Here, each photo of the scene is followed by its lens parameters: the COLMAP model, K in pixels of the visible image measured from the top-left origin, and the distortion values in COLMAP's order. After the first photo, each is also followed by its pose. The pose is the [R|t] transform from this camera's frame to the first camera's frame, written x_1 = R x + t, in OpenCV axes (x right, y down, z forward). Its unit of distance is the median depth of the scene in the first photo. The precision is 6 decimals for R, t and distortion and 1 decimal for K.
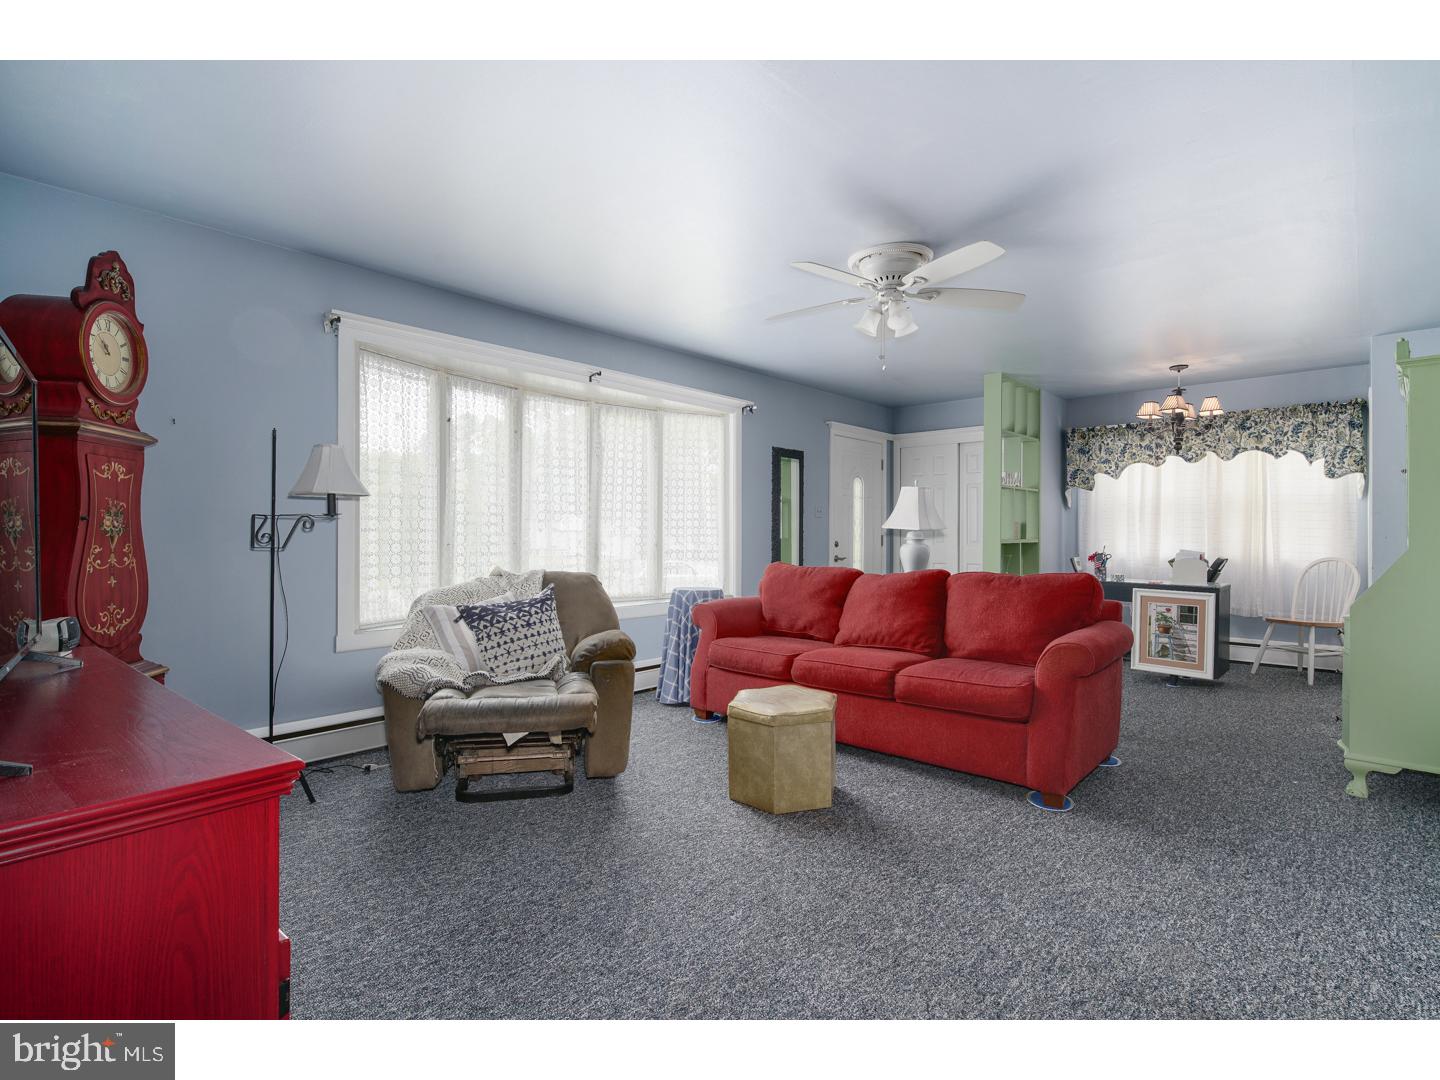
lens RADIAL K [[695.7, 0, 717.4], [0, 695.7, 539.6], [0, 0, 1]] dist [-0.000188, 0.000642]
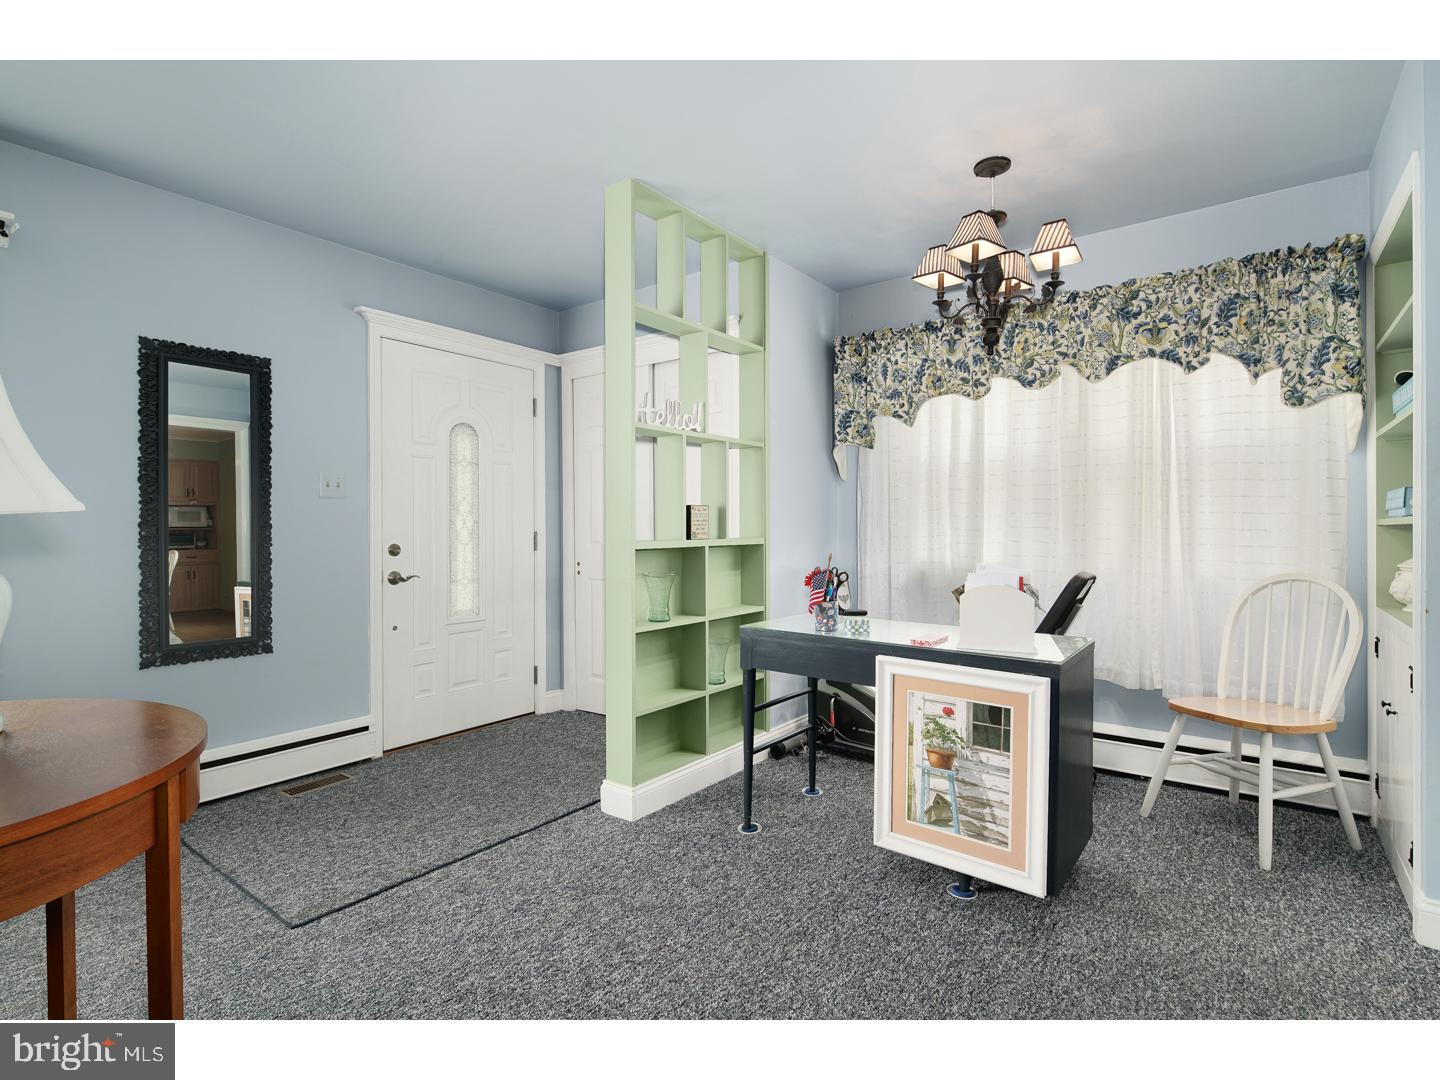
lens RADIAL K [[695.7, 0, 718.0], [0, 695.7, 537.1], [0, 0, 1]] dist [-0.000188, 0.000642]
pose [[0.995411, -0.007668, 0.095389, 0.423299], [0.007168, 0.999959, 0.005581, -0.004852], [-0.095428, -0.004871, 0.995424, 0.539429]]
